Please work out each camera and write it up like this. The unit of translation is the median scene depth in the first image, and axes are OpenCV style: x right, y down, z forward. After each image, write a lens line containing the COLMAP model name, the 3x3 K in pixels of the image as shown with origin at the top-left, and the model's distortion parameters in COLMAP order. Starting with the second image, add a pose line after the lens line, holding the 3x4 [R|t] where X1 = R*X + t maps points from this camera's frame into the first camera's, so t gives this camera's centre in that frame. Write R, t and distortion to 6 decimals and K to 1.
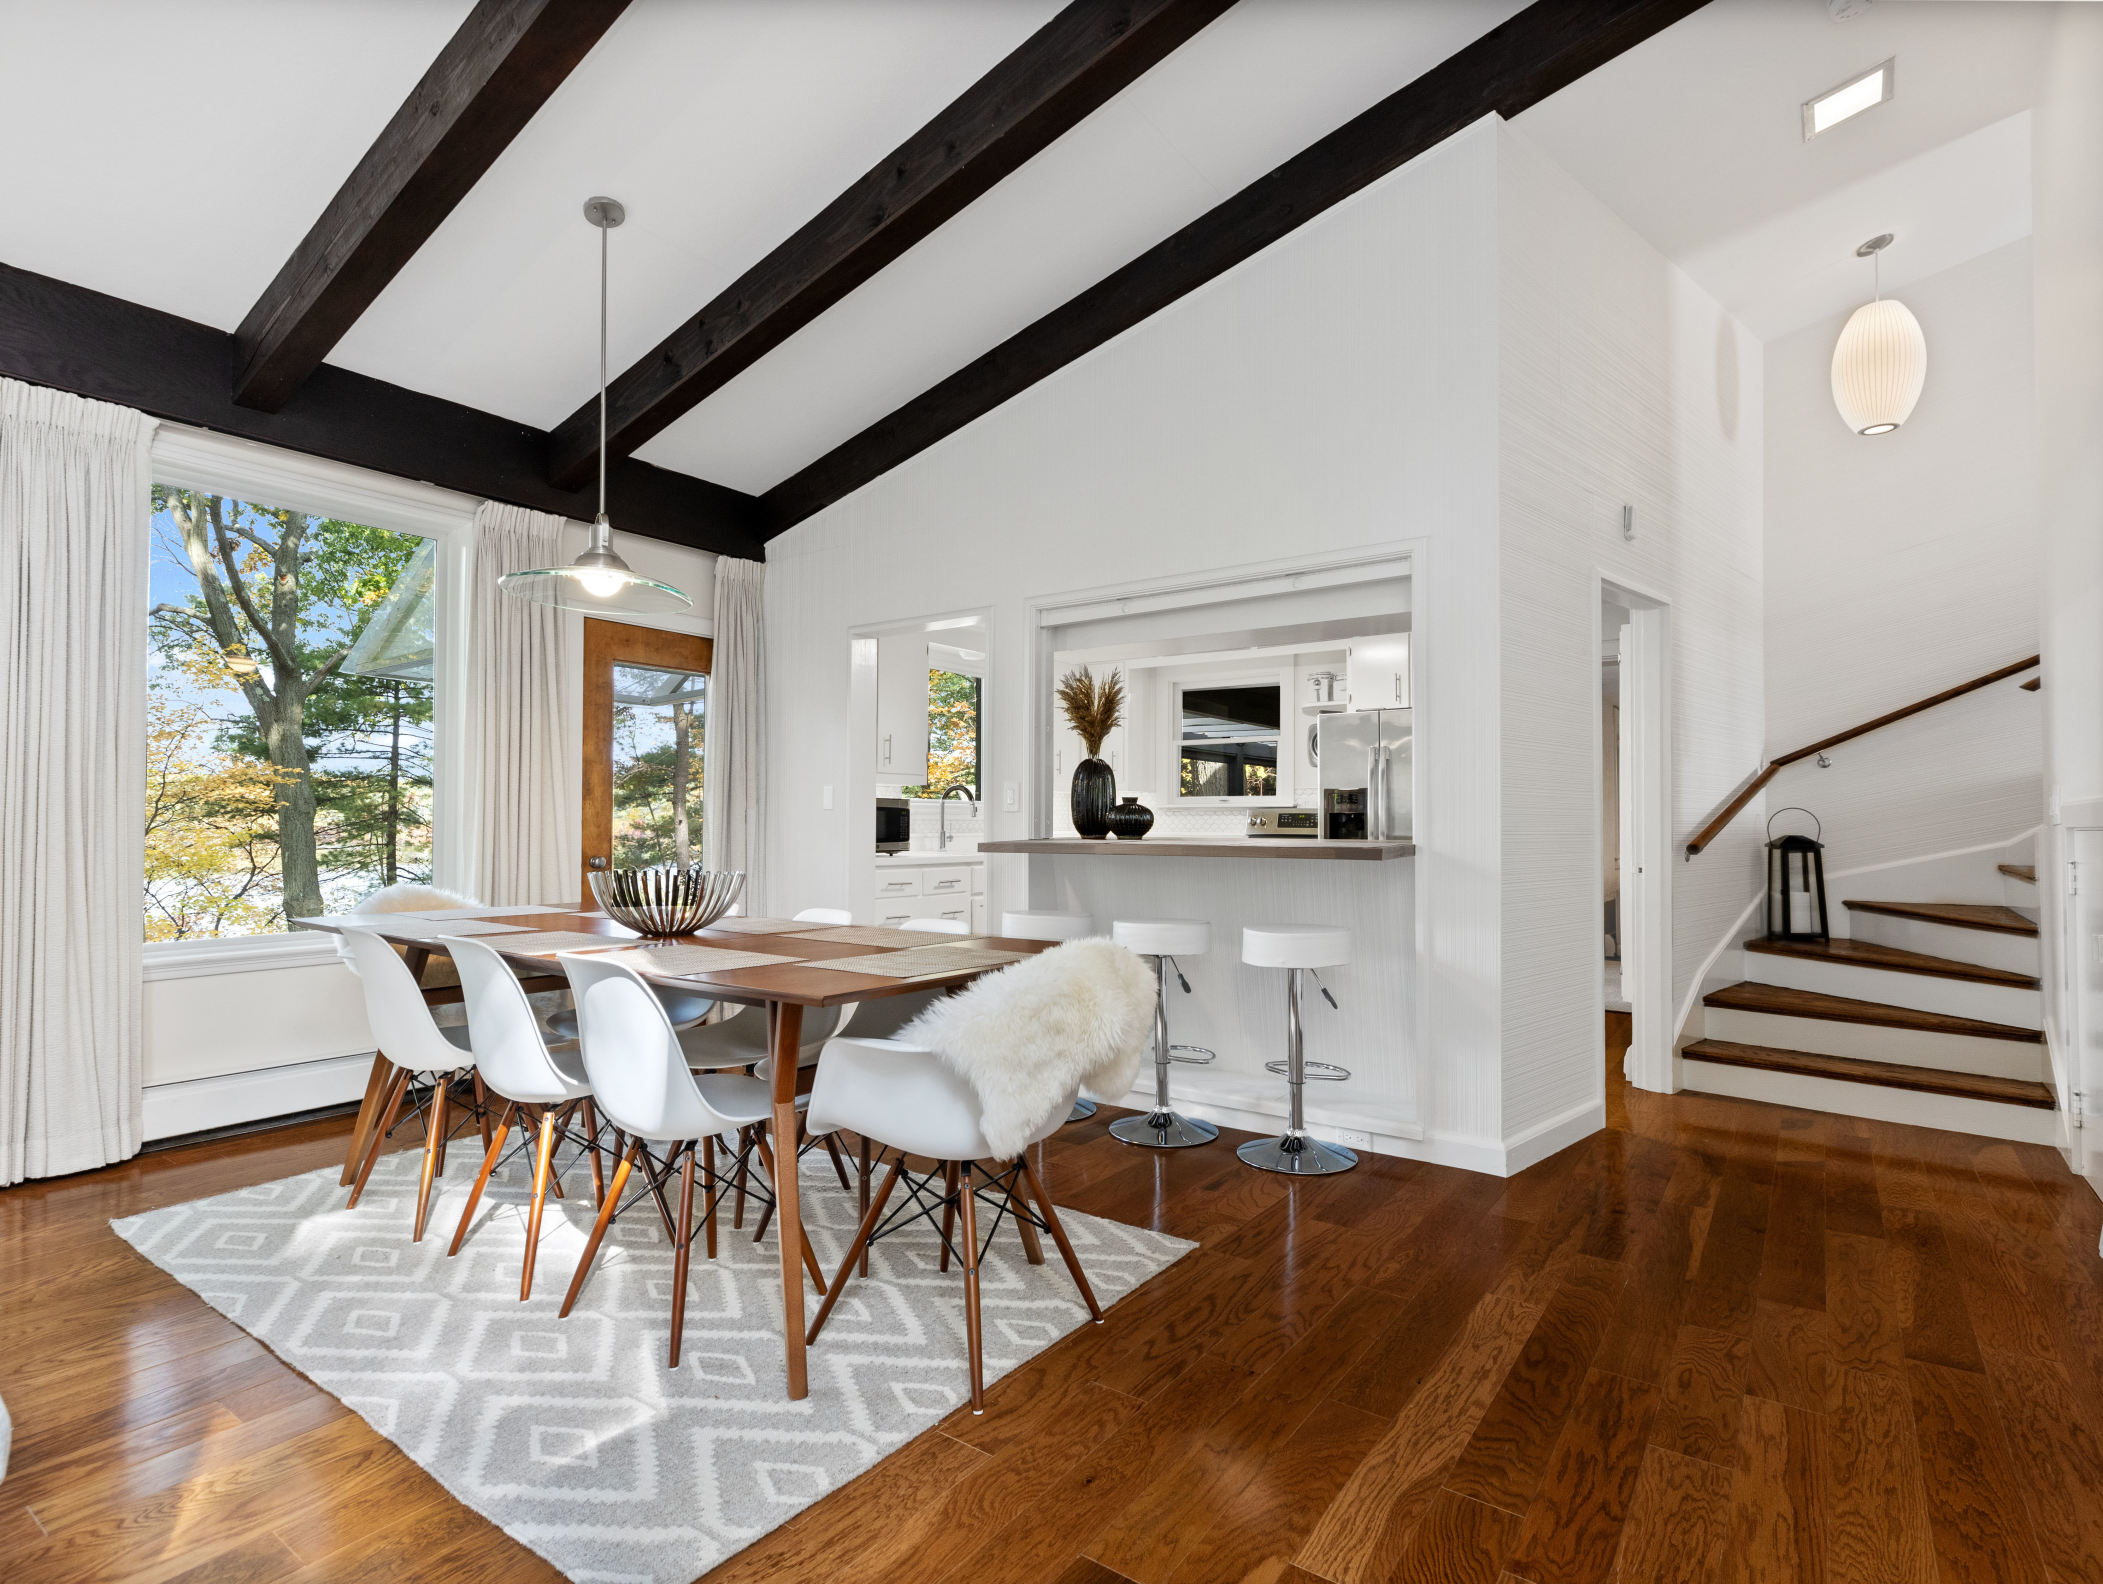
lens RADIAL K [[1075.4, 0, 1056.7], [0, 1075.4, 799.0], [0, 0, 1]] dist [0.006569, -0.000238]
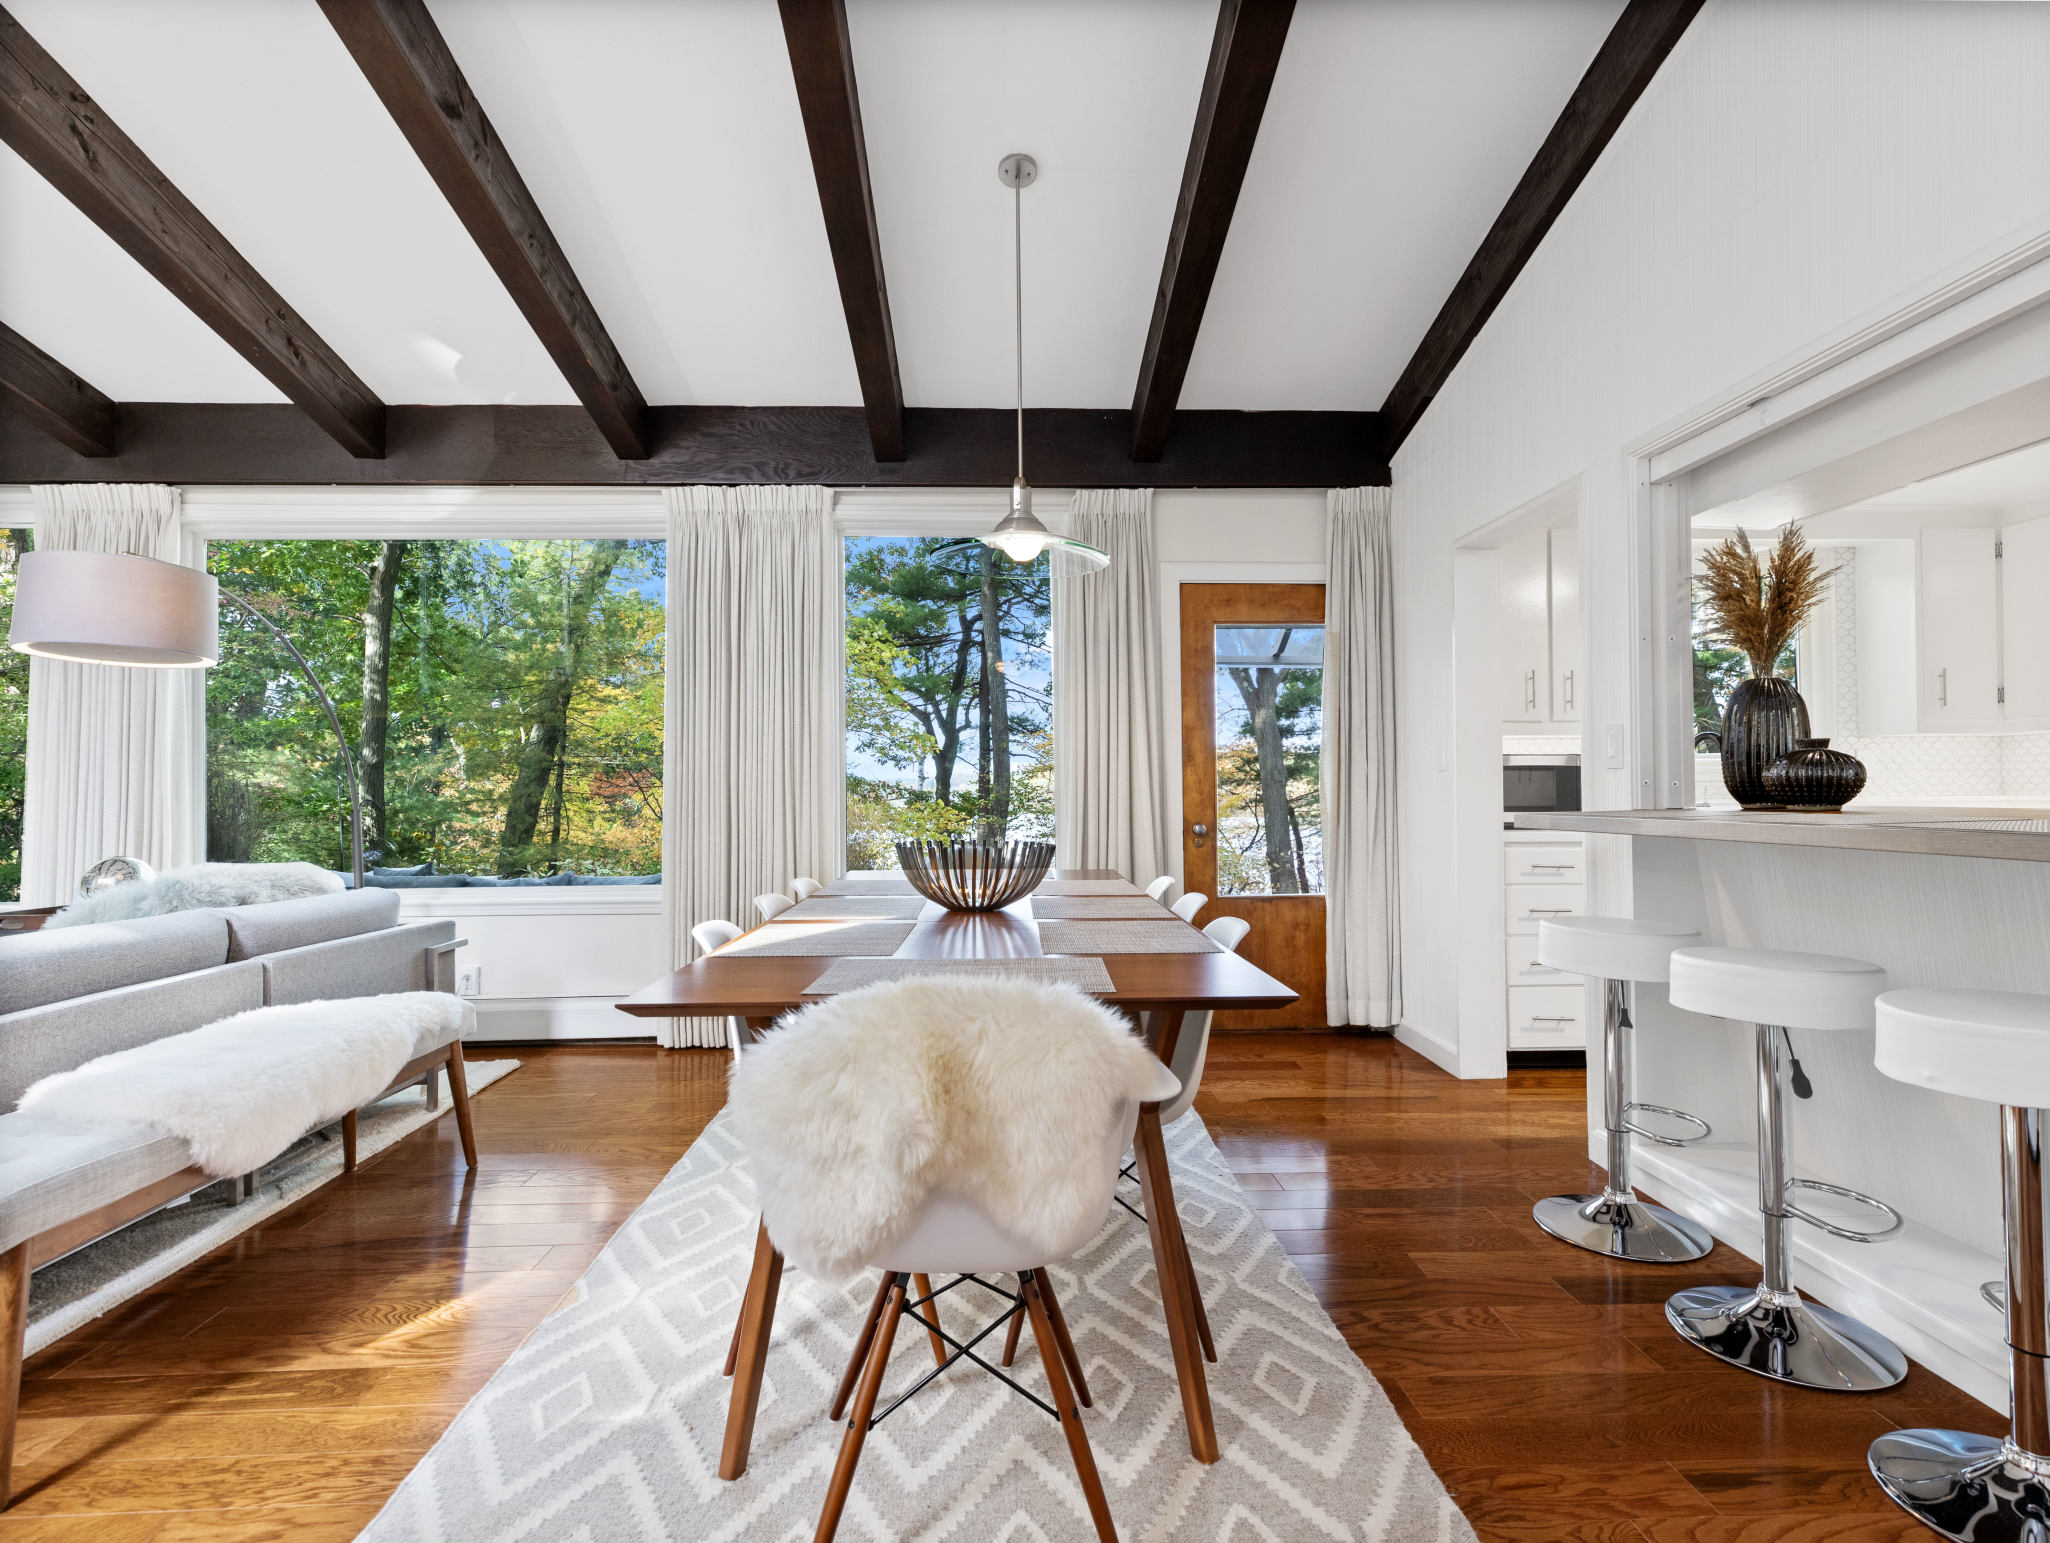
lens RADIAL K [[1046.2, 0, 1029.6], [0, 1046.2, 774.4], [0, 0, 1]] dist [0.003875, 0.000080]
pose [[0.613874, -0.020494, -0.789138, 0.245471], [0.026073, 0.999644, -0.005678, 0.009665], [0.788973, -0.017090, 0.614190, 0.305609]]
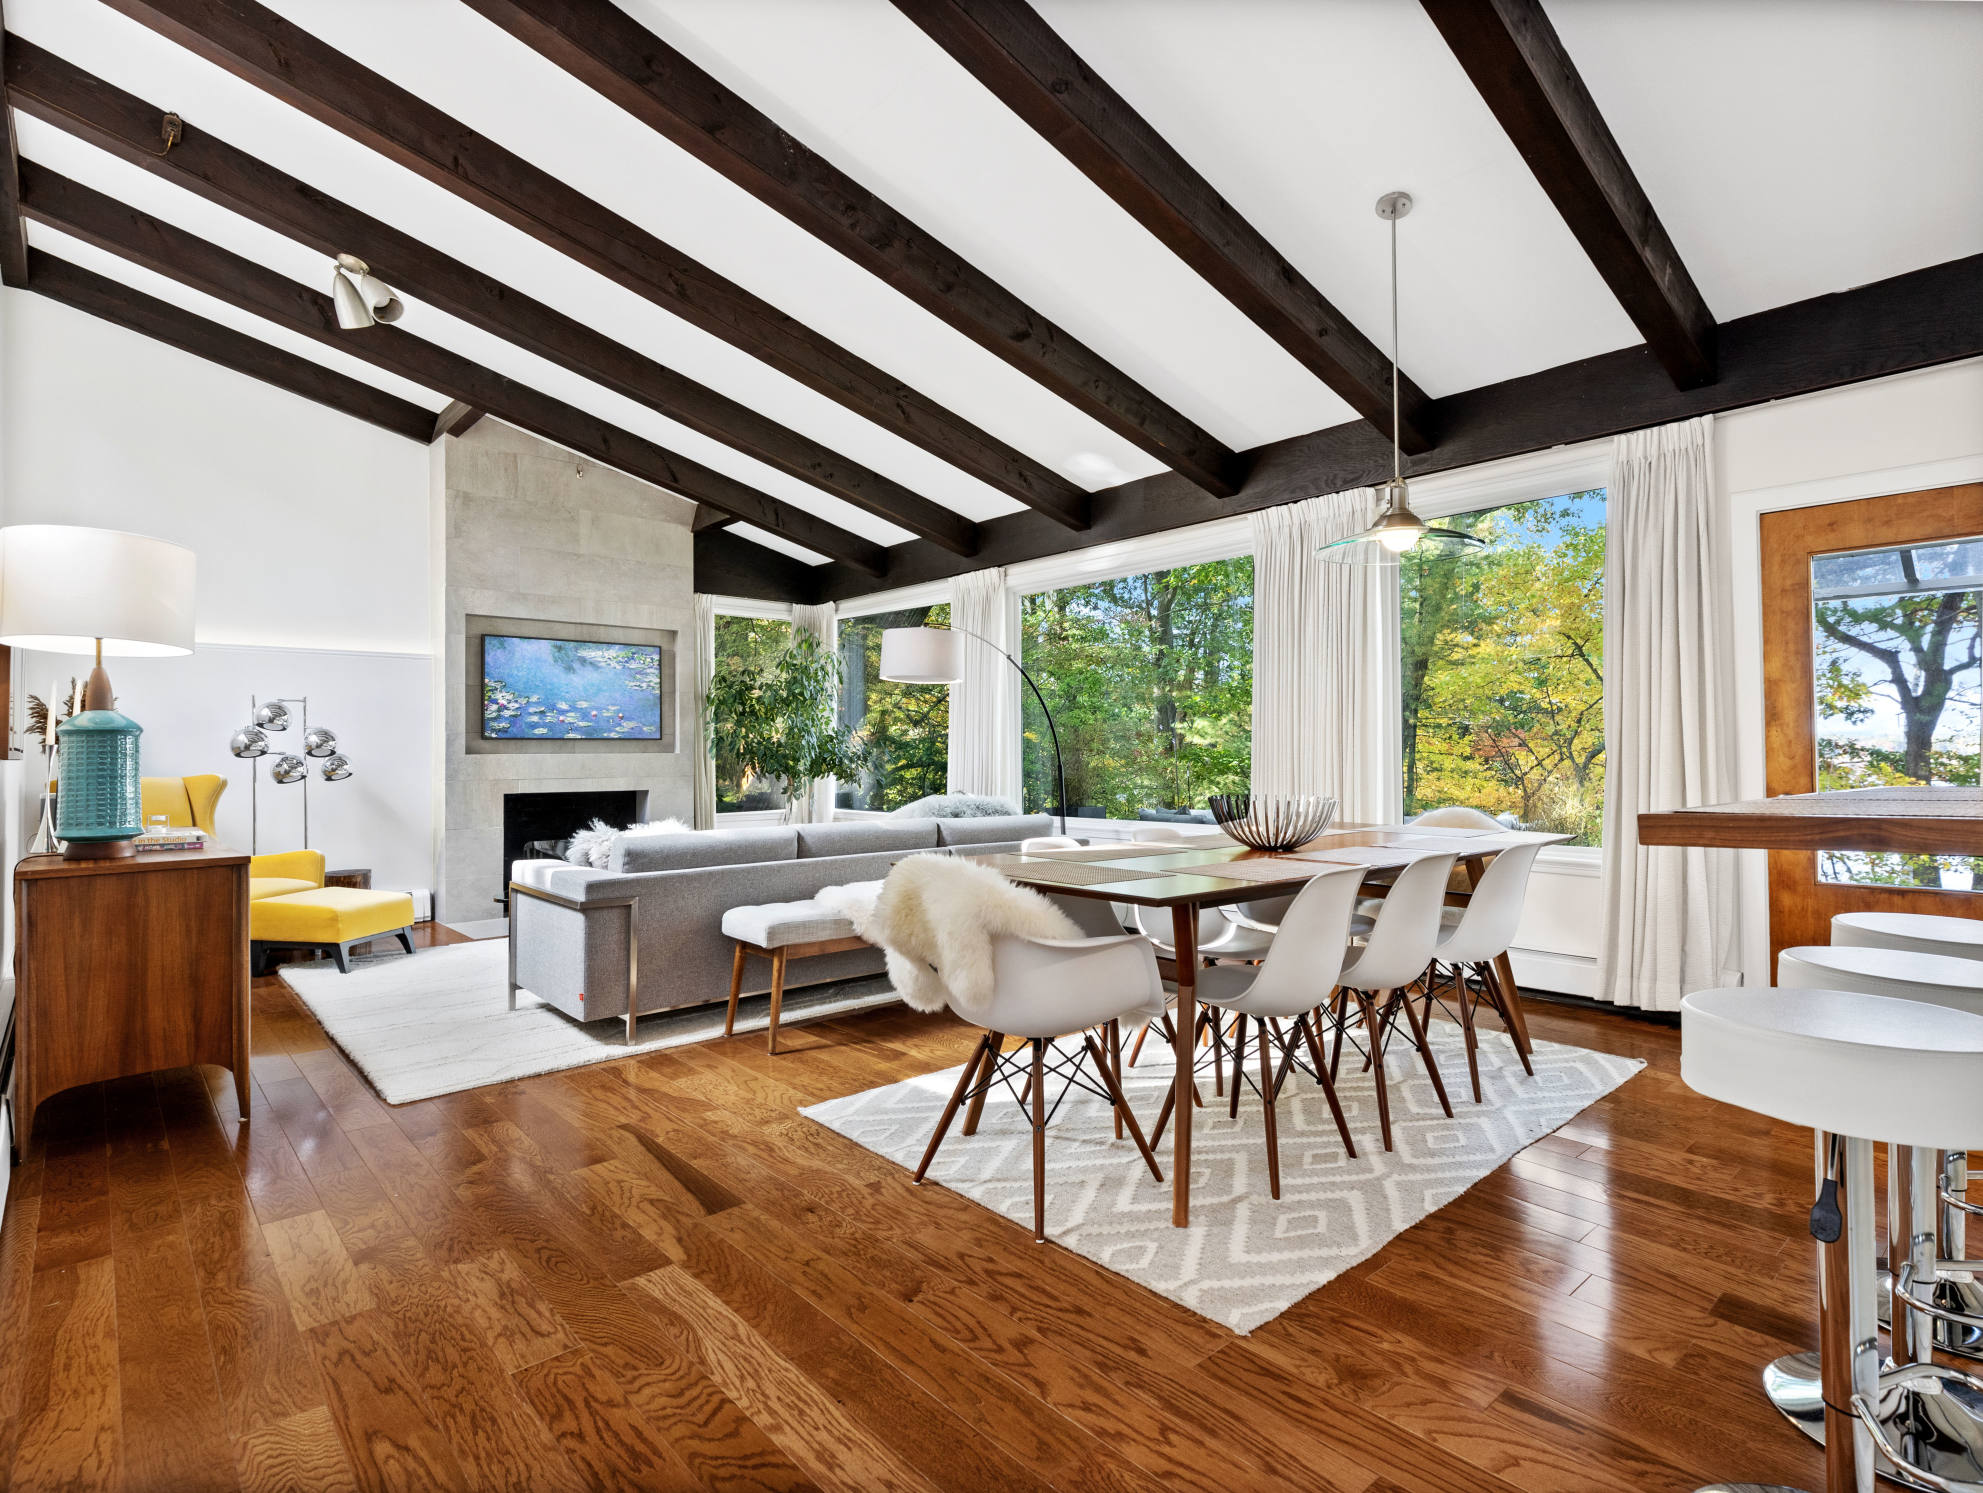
lens RADIAL K [[1030.9, 0, 992.4], [0, 1030.9, 736.5], [0, 0, 1]] dist [0.001913, -0.000372]
pose [[-0.228861, -0.019584, -0.973262, 0.520300], [0.024106, 0.999377, -0.025778, 0.015326], [0.973161, -0.029361, -0.228246, 0.612083]]
